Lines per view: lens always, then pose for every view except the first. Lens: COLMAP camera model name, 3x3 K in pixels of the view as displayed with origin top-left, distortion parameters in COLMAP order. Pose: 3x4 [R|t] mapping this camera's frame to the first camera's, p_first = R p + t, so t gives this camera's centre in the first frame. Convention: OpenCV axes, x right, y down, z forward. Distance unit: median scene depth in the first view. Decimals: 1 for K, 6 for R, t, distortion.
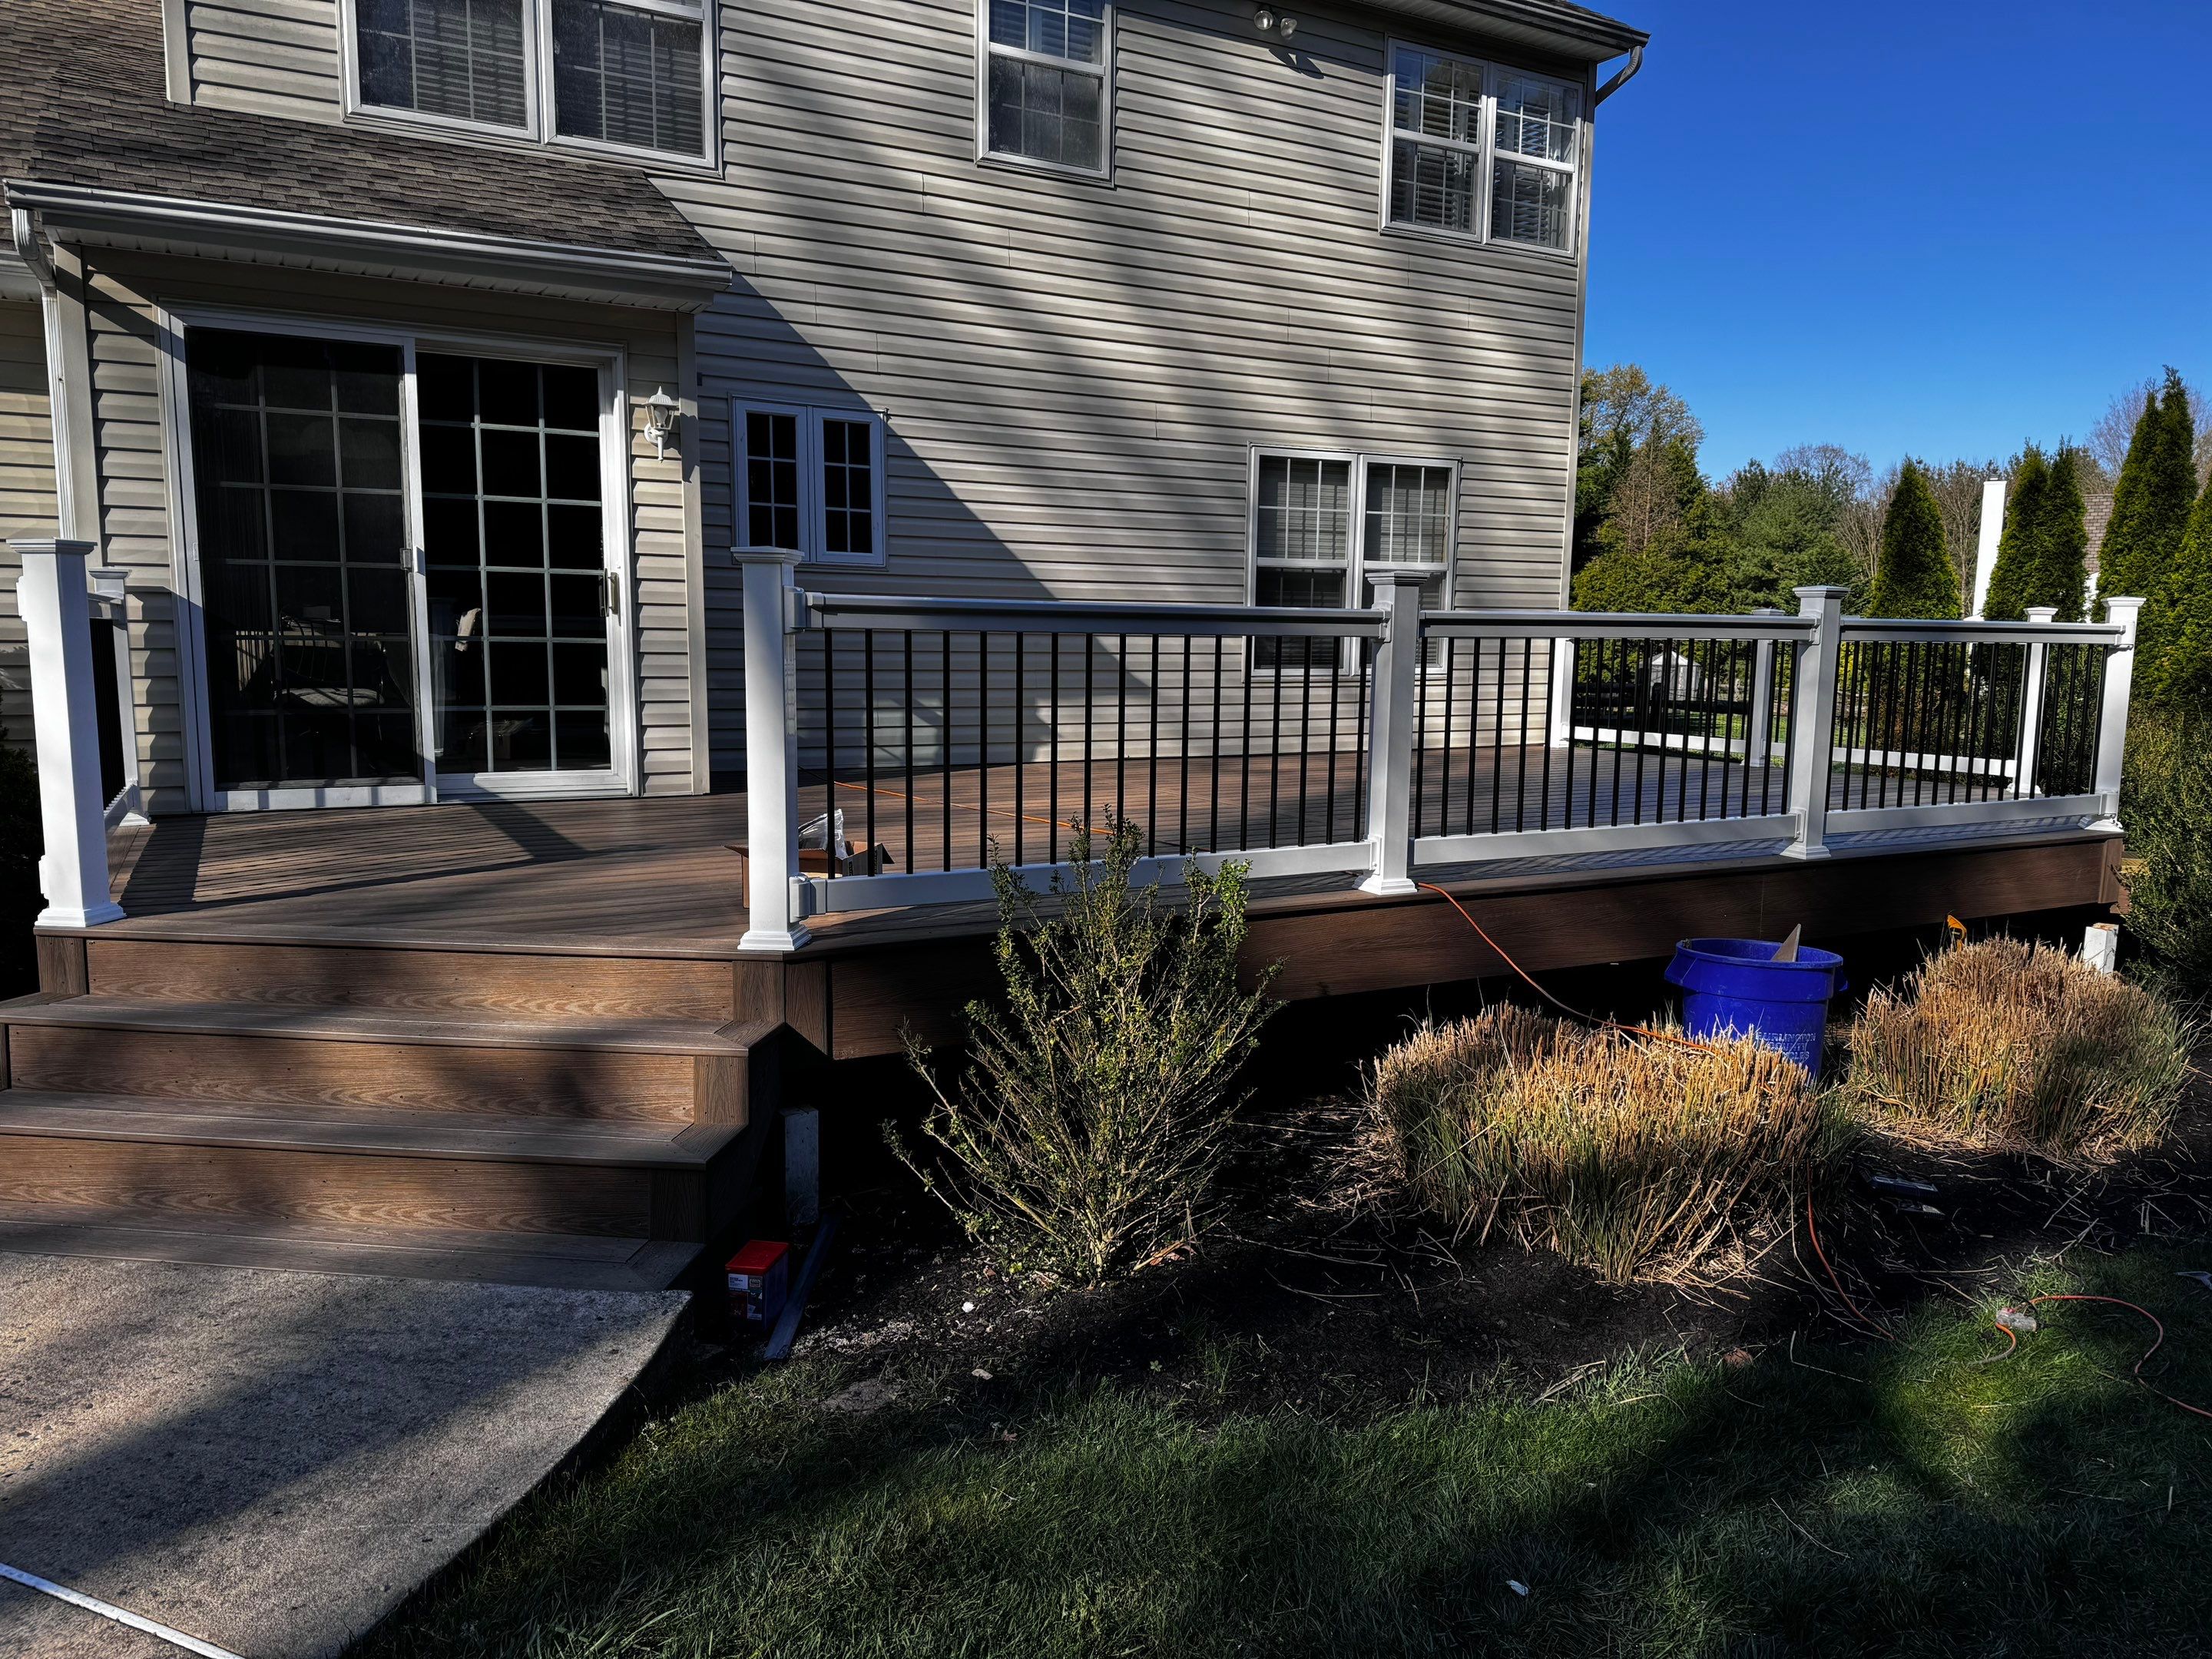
lens RADIAL K [[1554.7, 0, 1108.8], [0, 1554.7, 841.2], [0, 0, 1]] dist [0.051988, -0.060574]
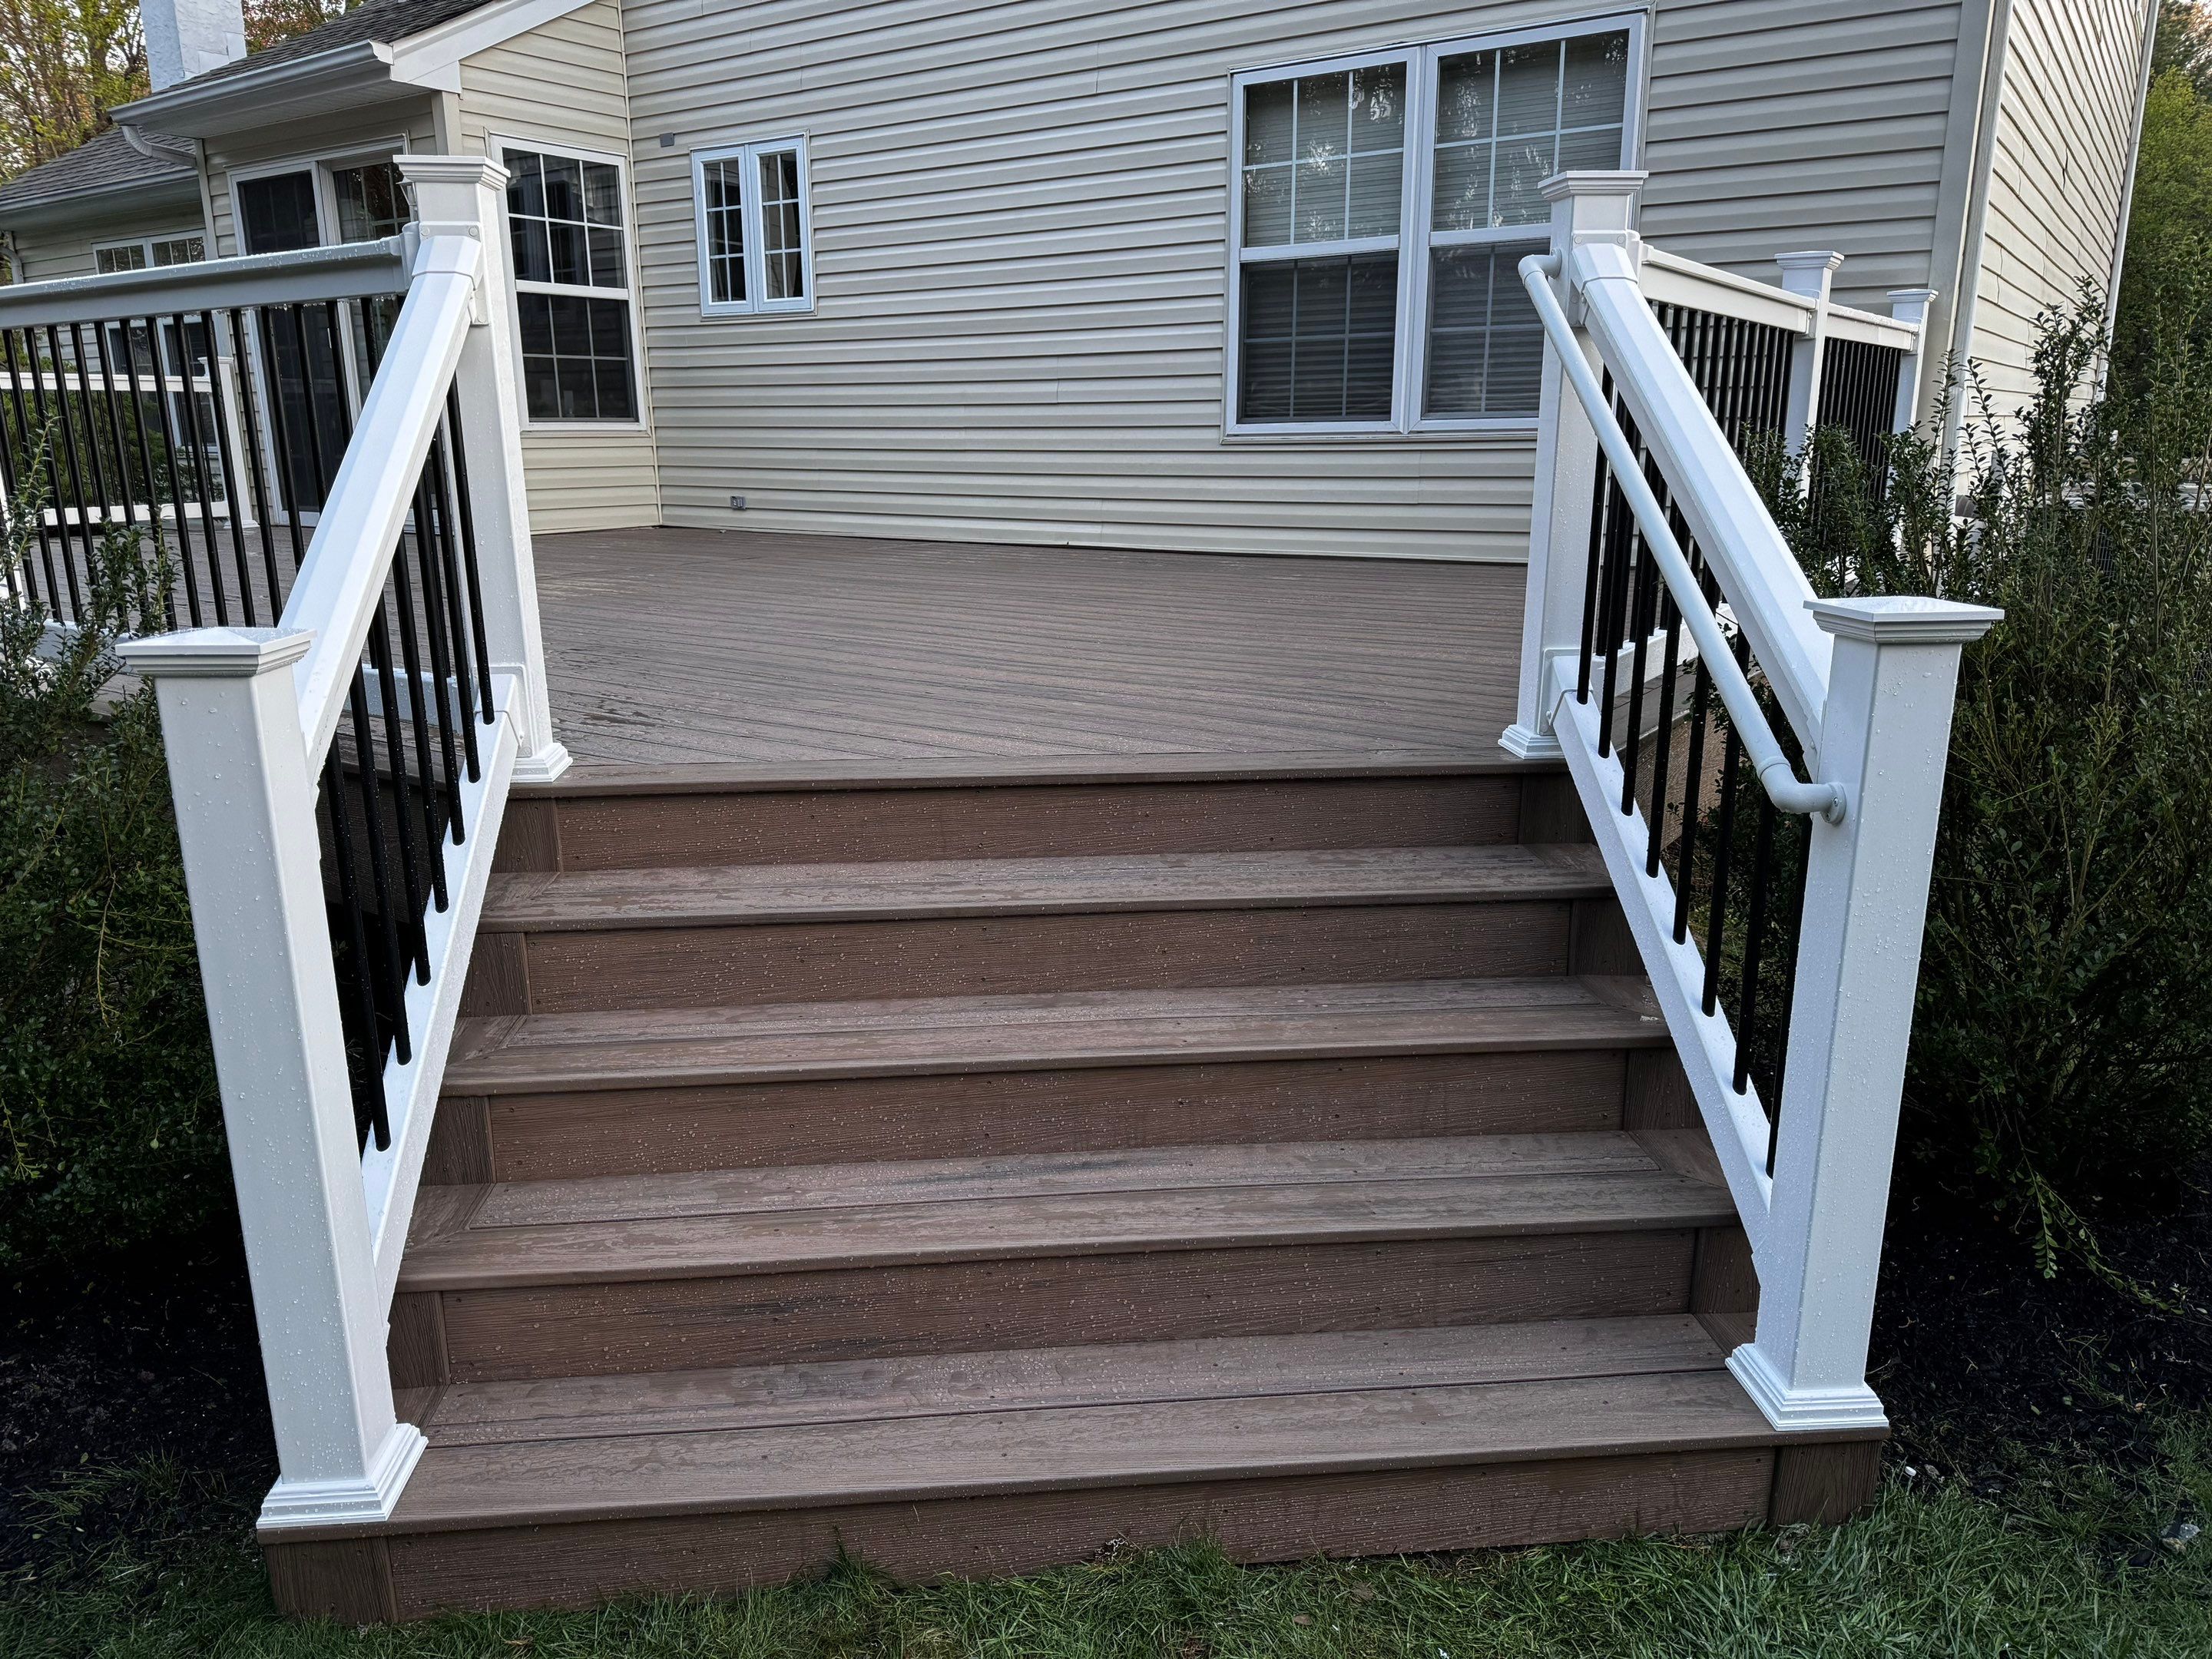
lens RADIAL K [[1554.7, 0, 1096.0], [0, 1554.7, 833.7], [0, 0, 1]] dist [0.051988, -0.060574]
pose [[0.440390, 0.214844, -0.871722, 0.827040], [-0.104254, 0.976615, 0.188028, -0.067402], [0.891733, 0.008075, 0.452489, 0.751207]]
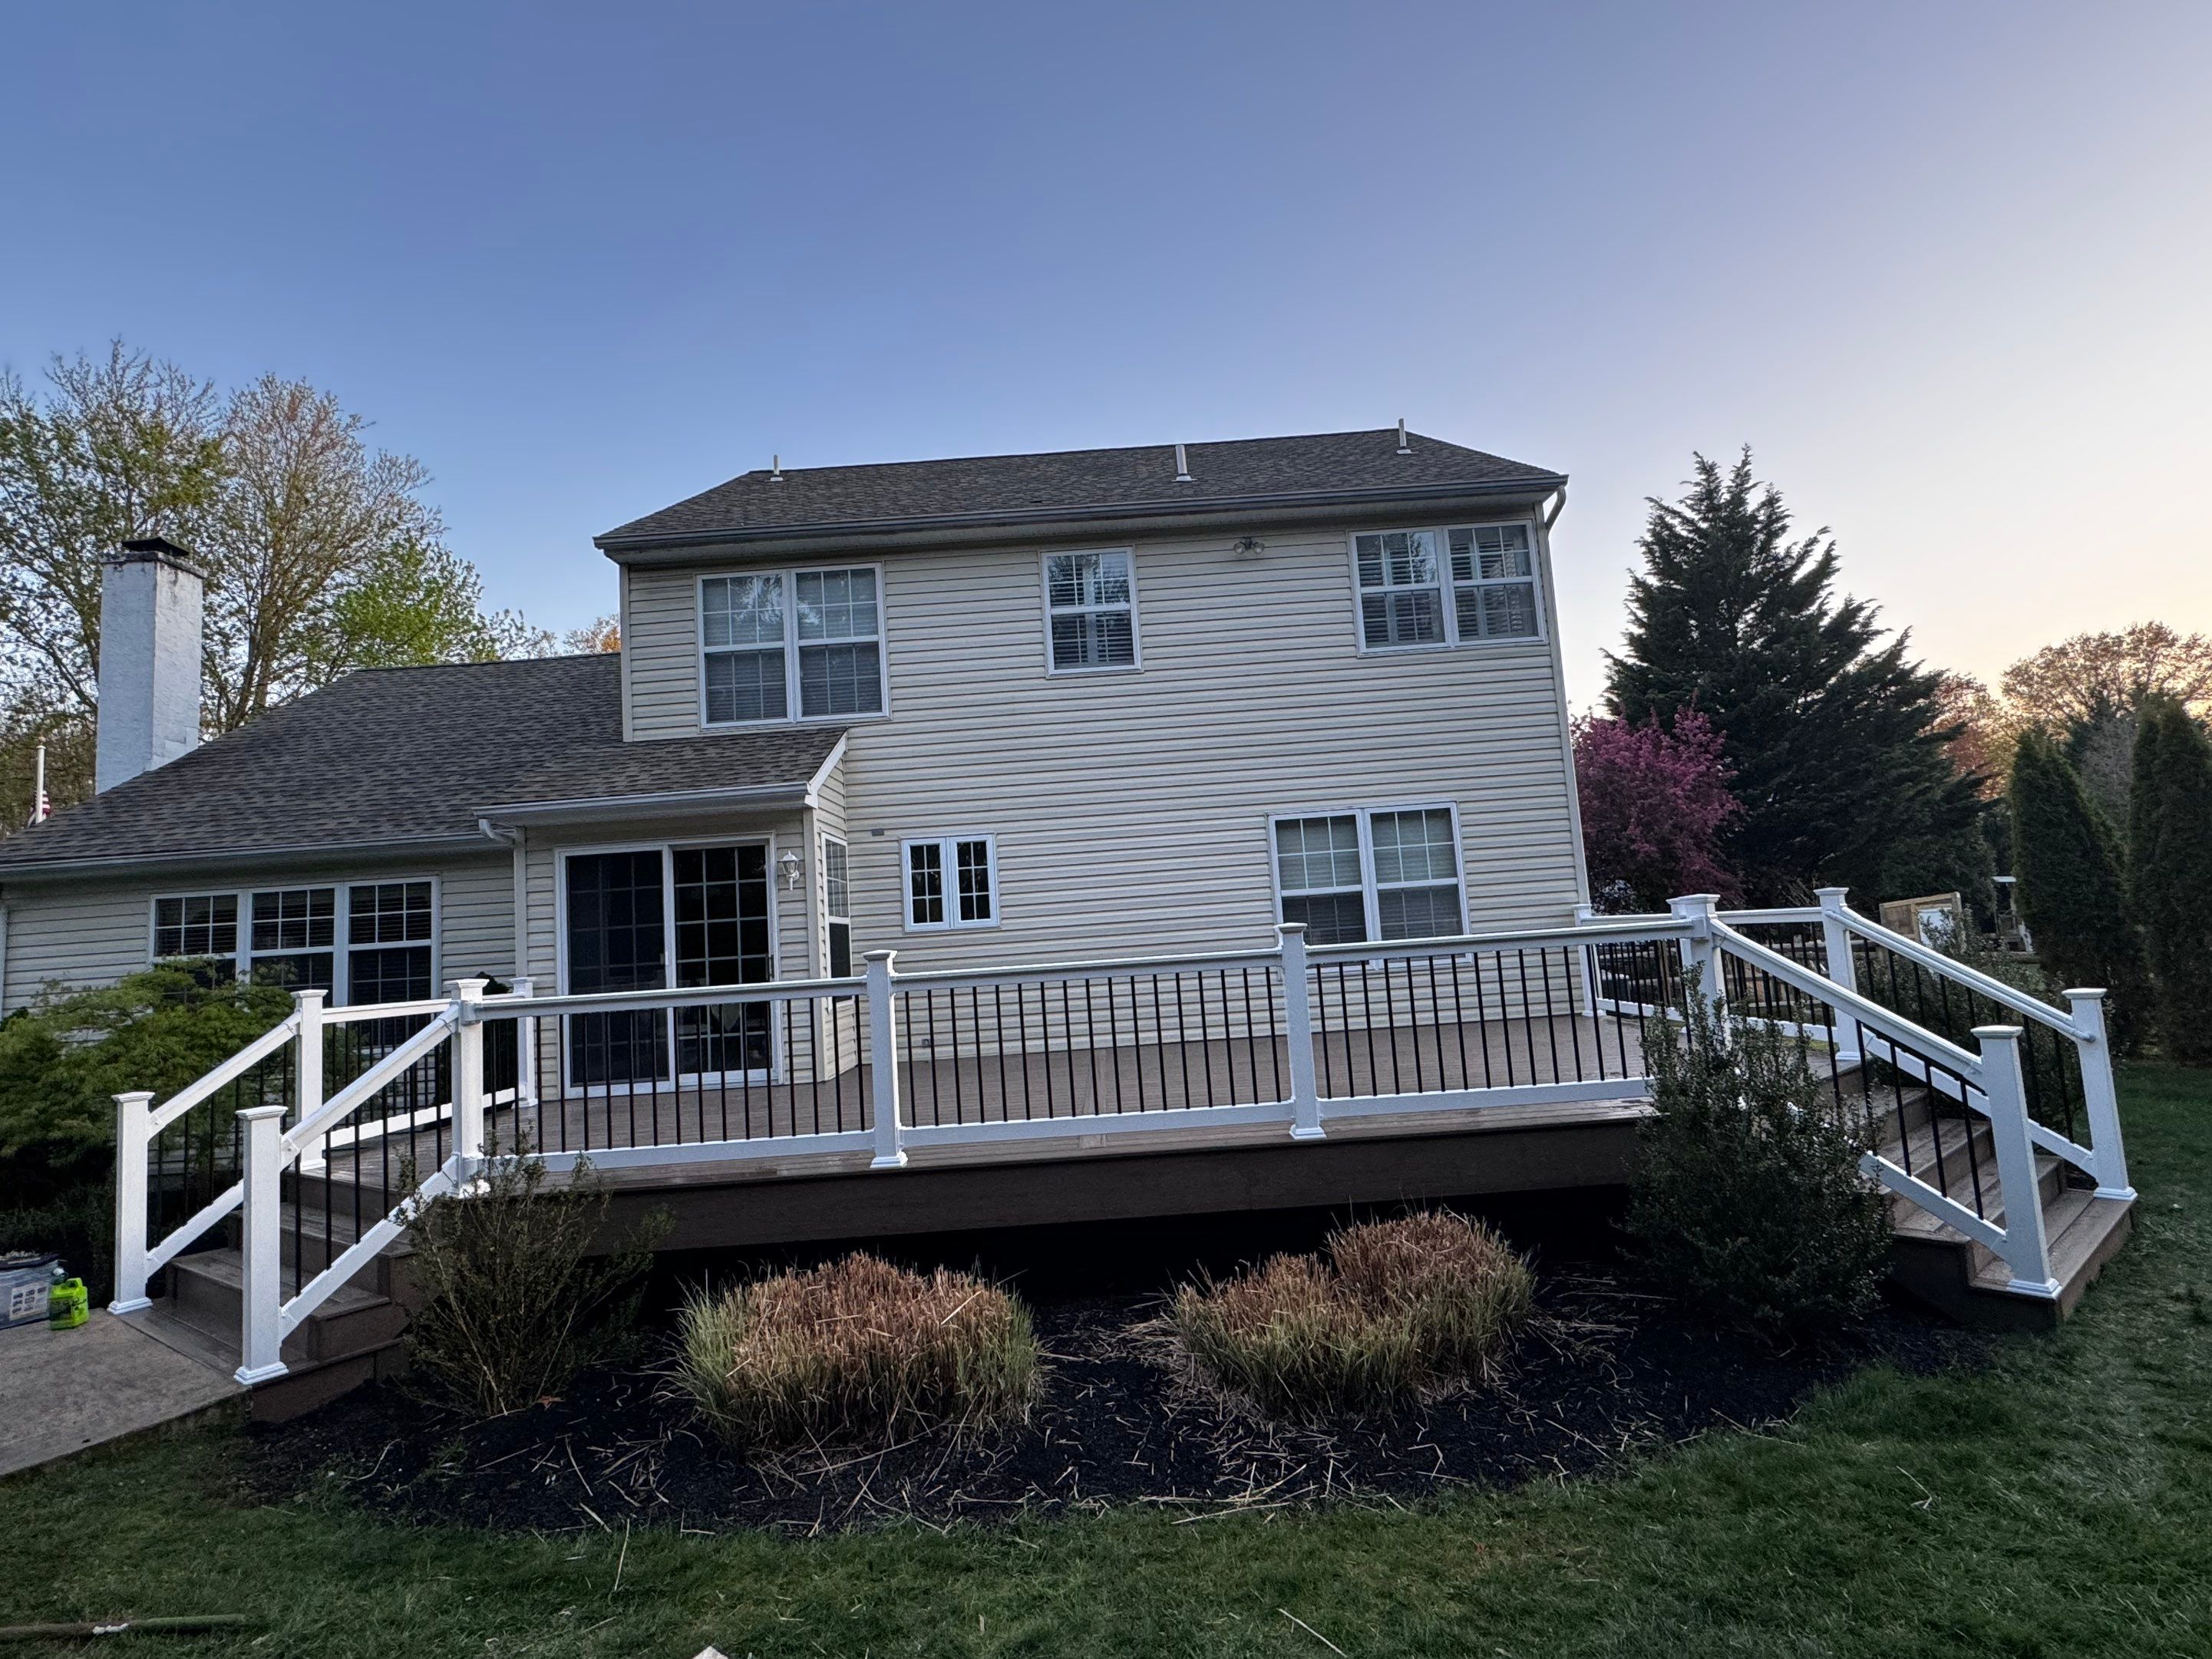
lens RADIAL K [[1096.8, 0, 1105.6], [0, 1096.8, 828.1], [0, 0, 1]] dist [-0.004569, 0.001217]
pose [[0.870592, -0.120750, -0.476959, 0.508195], [0.014858, 0.975426, -0.219825, -0.027517], [0.491782, 0.184291, 0.850992, 0.086741]]
